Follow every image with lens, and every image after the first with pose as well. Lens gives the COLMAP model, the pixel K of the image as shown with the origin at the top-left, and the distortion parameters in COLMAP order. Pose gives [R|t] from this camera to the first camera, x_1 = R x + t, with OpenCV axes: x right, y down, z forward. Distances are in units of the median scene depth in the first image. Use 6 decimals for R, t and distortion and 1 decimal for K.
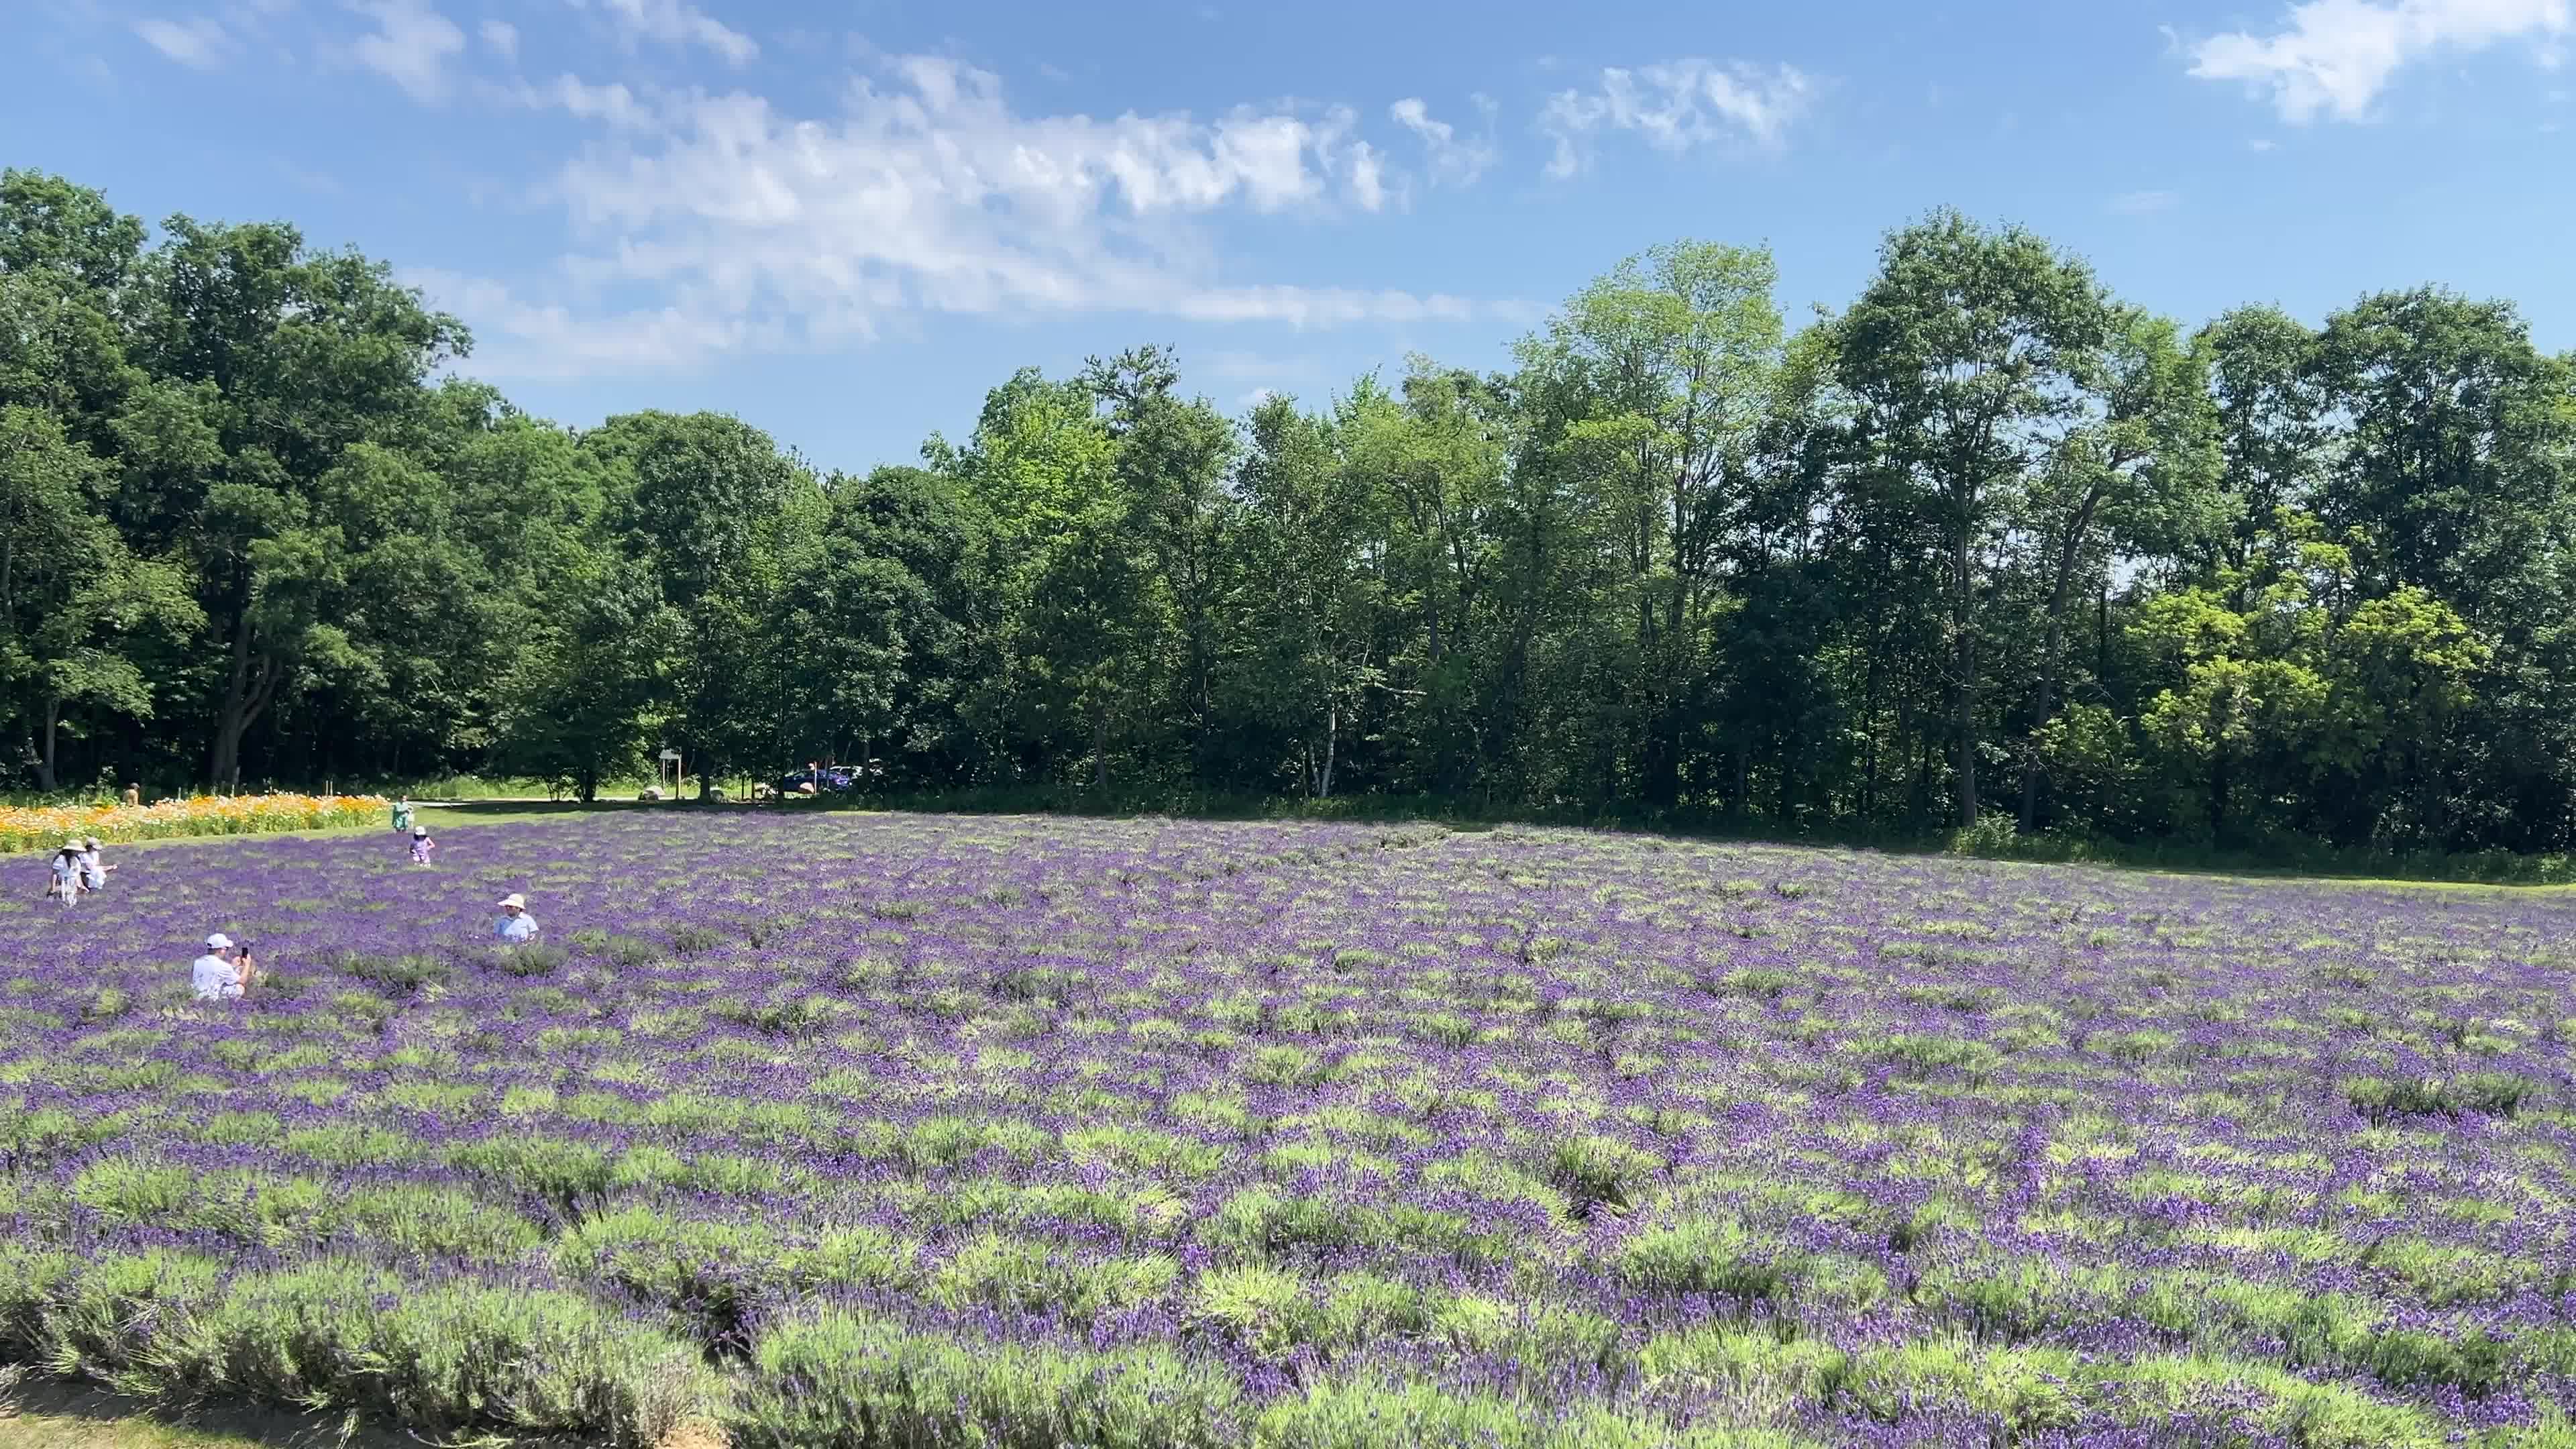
lens RADIAL K [[2089.7, 0, 1268.9], [0, 2089.7, 721.0], [0, 0, 1]] dist [0.046797, -0.004272]
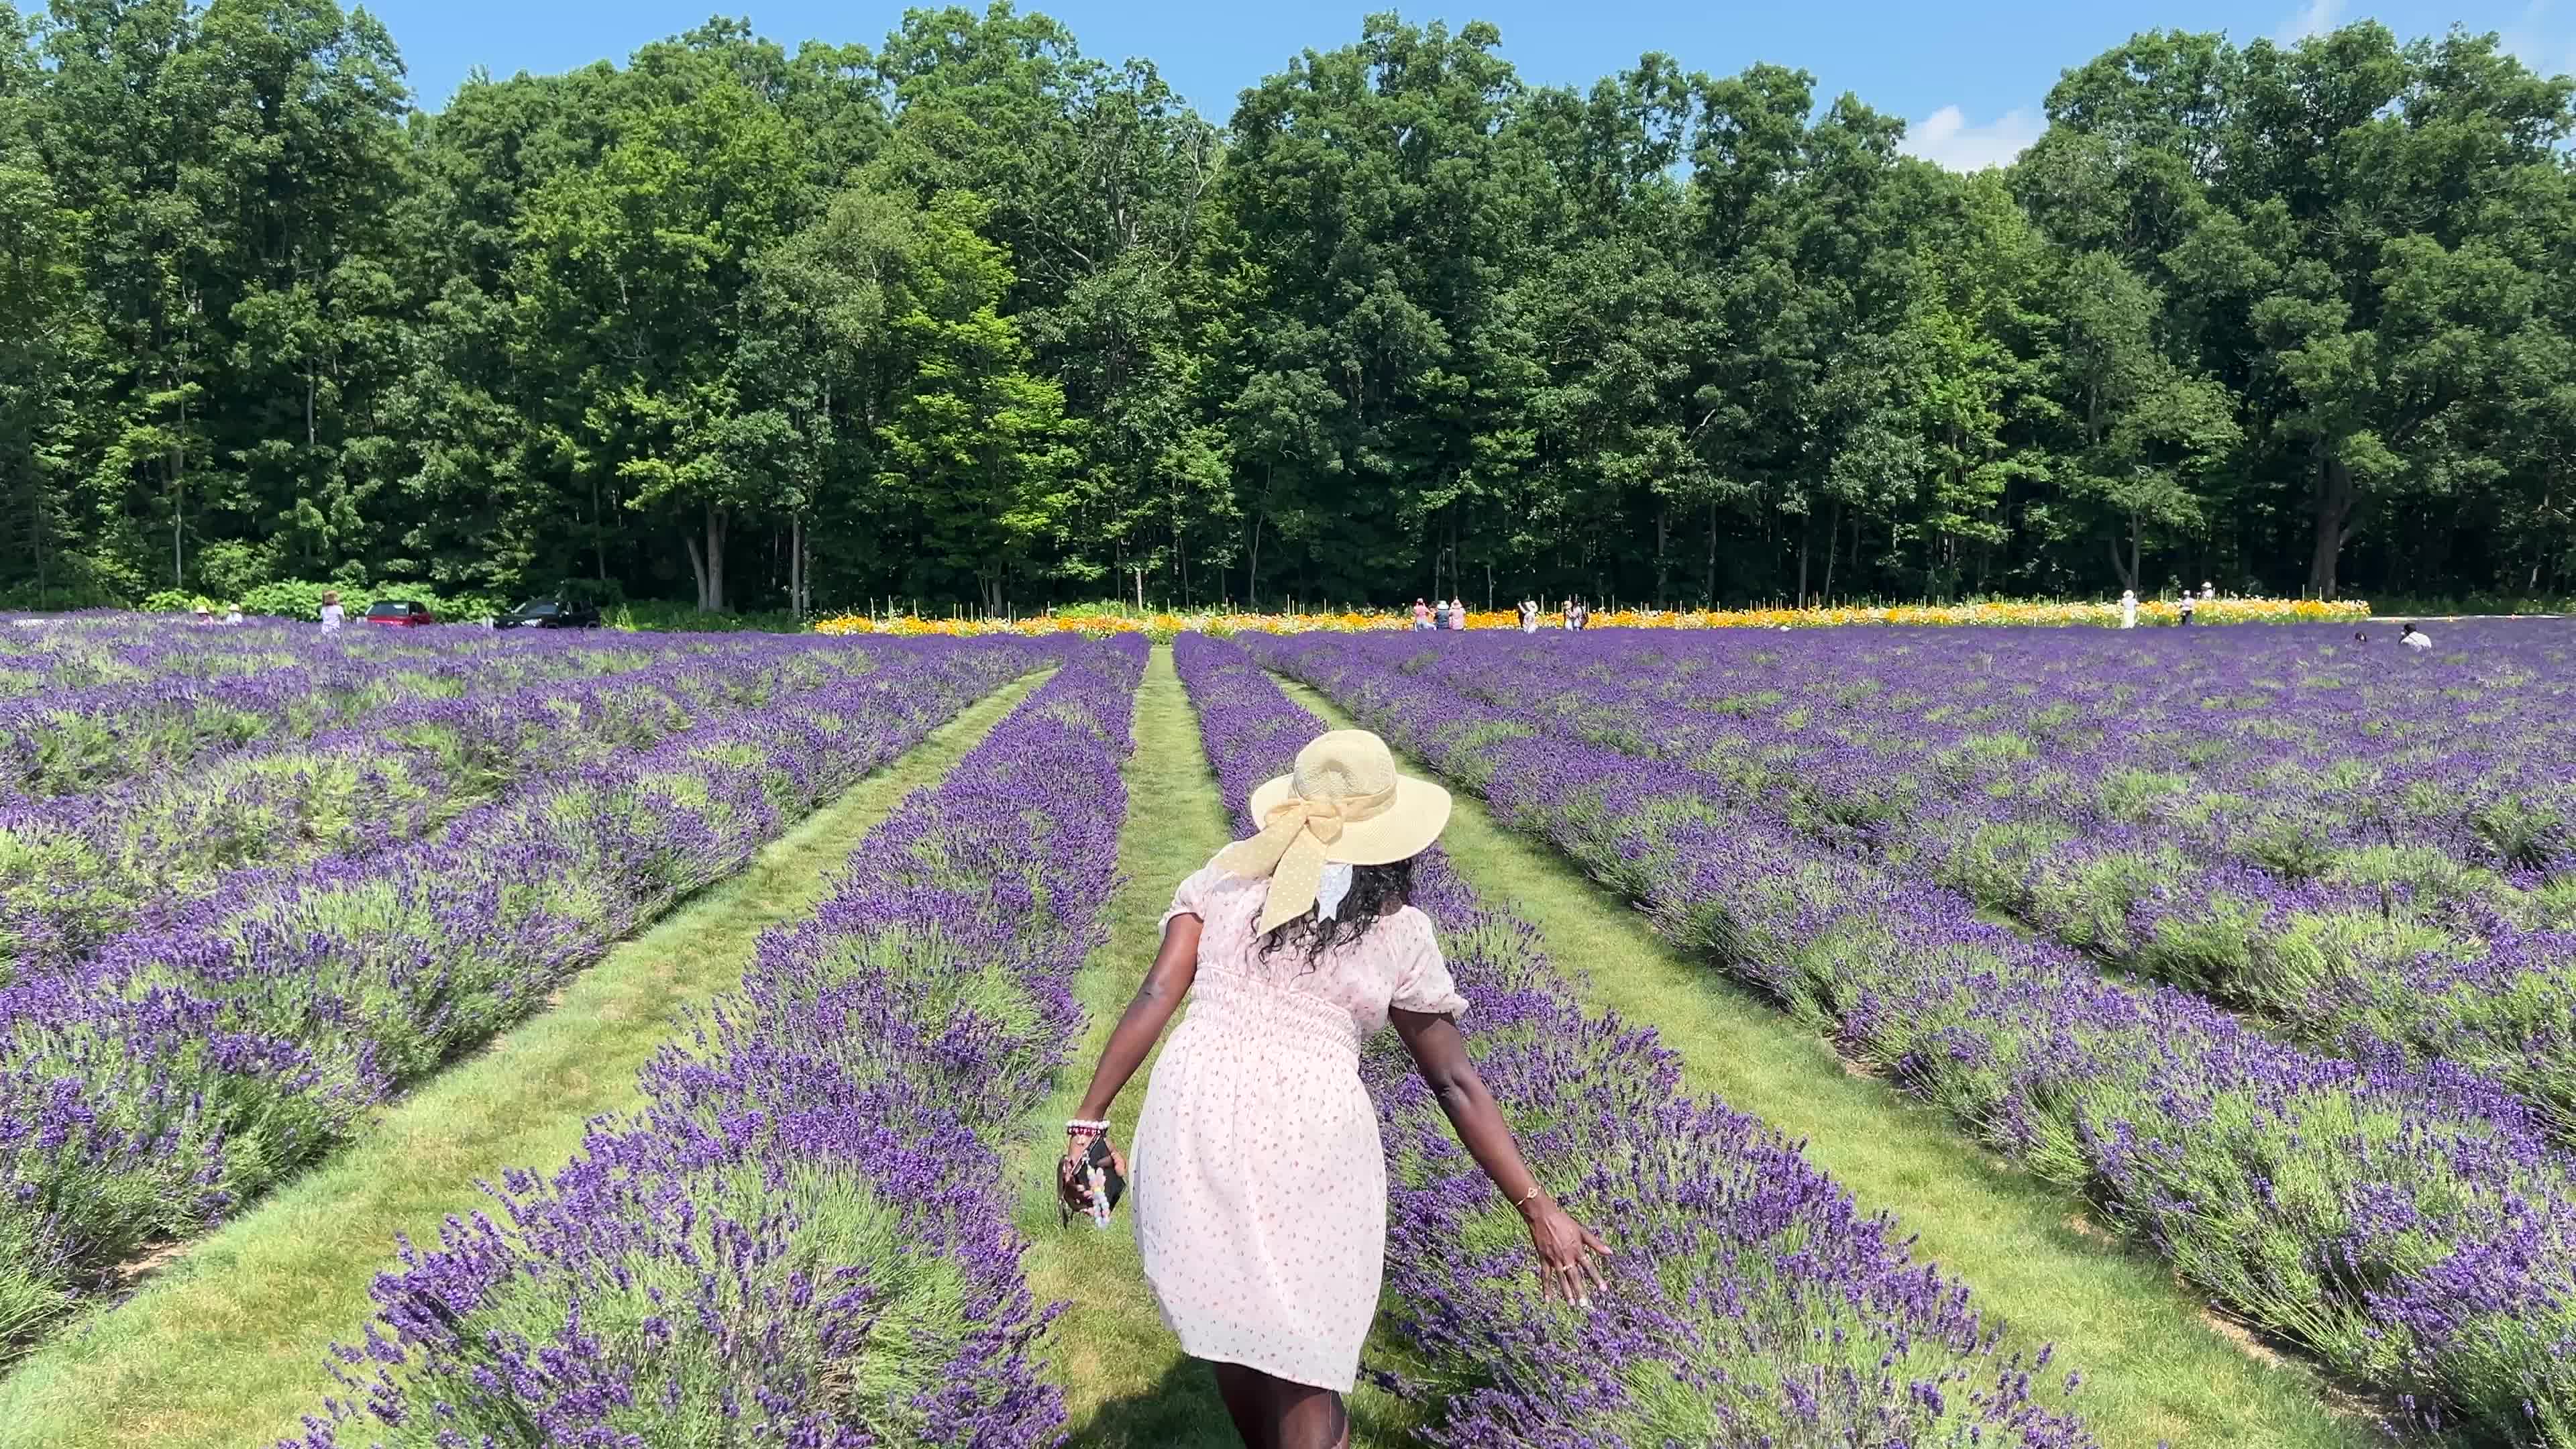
lens RADIAL K [[2109.3, 0, 1290.4], [0, 2109.3, 738.6], [0, 0, 1]] dist [0.047776, -0.054630]
pose [[0.417701, 0.060373, -0.906576, 0.265313], [0.013190, 0.997282, 0.072491, 0.020373], [0.908489, -0.042237, 0.415770, 0.126578]]
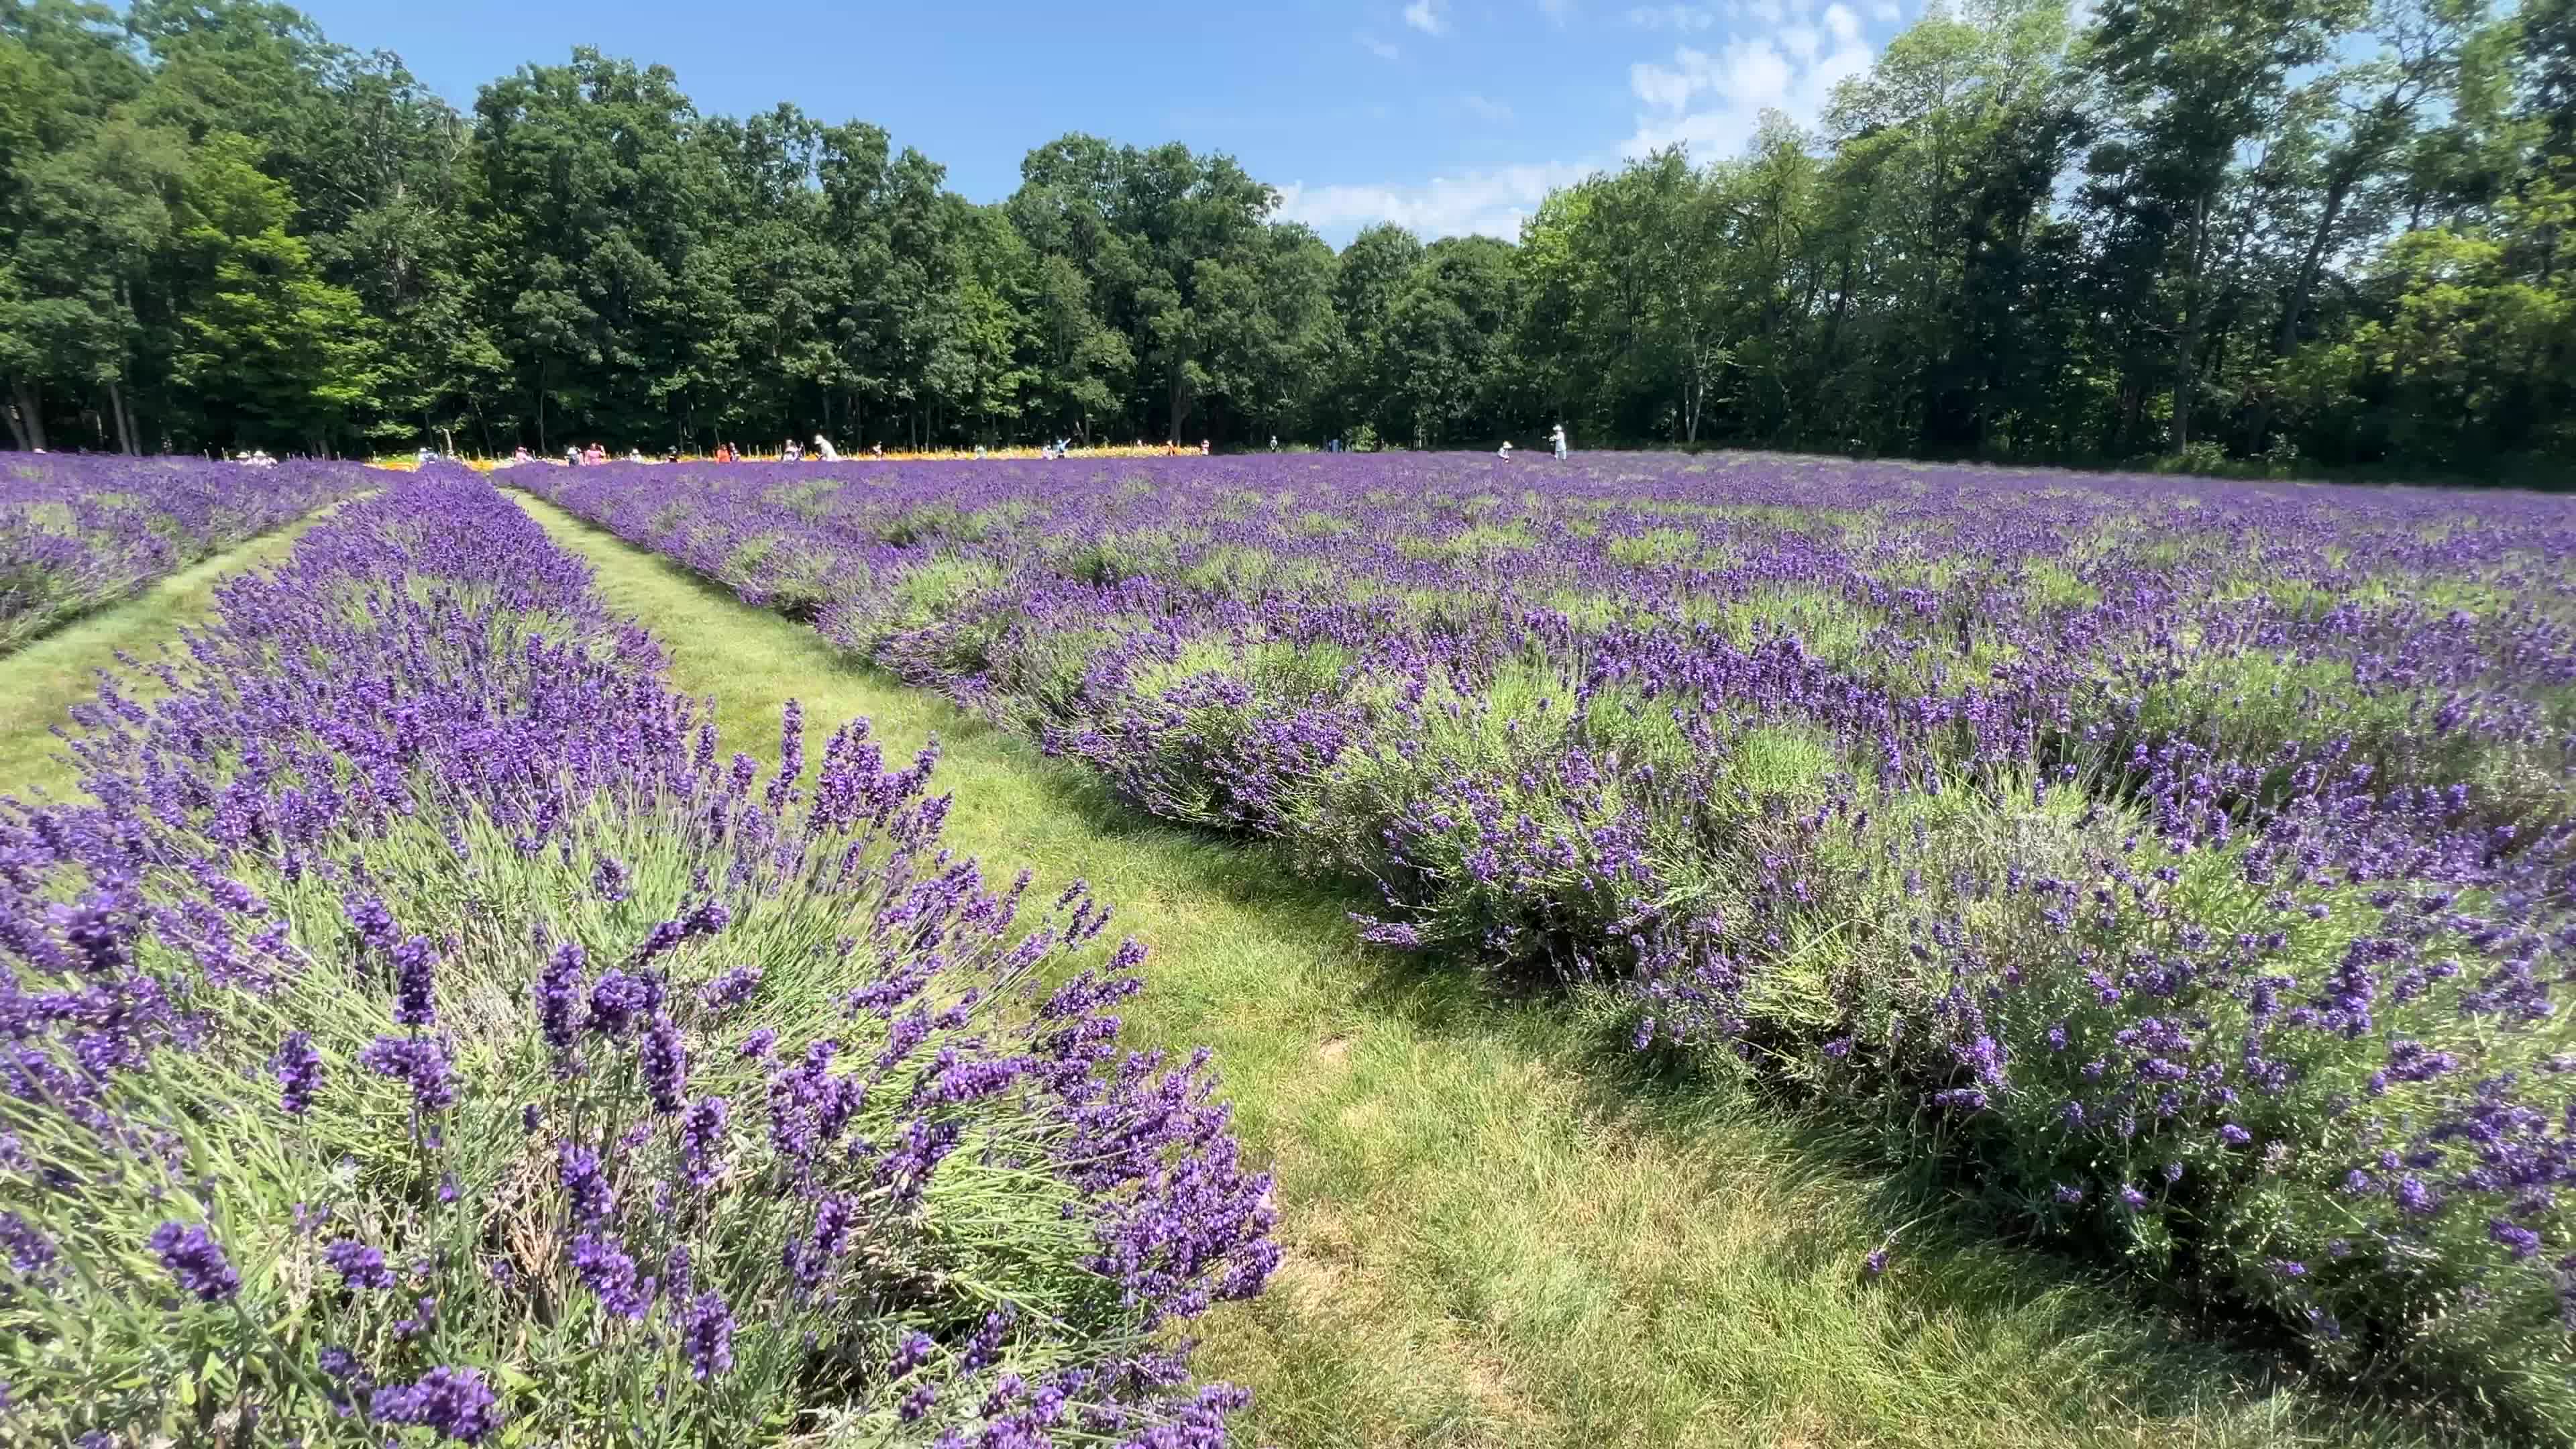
lens RADIAL K [[1123.6, 0, 1278.1], [0, 1123.6, 712.6], [0, 0, 1]] dist [0.000186, -0.000309]
pose [[0.835763, 0.115309, -0.536846, 0.232165], [0.017376, 0.971658, 0.235753, 0.029348], [0.548815, -0.206362, 0.810072, 0.130159]]
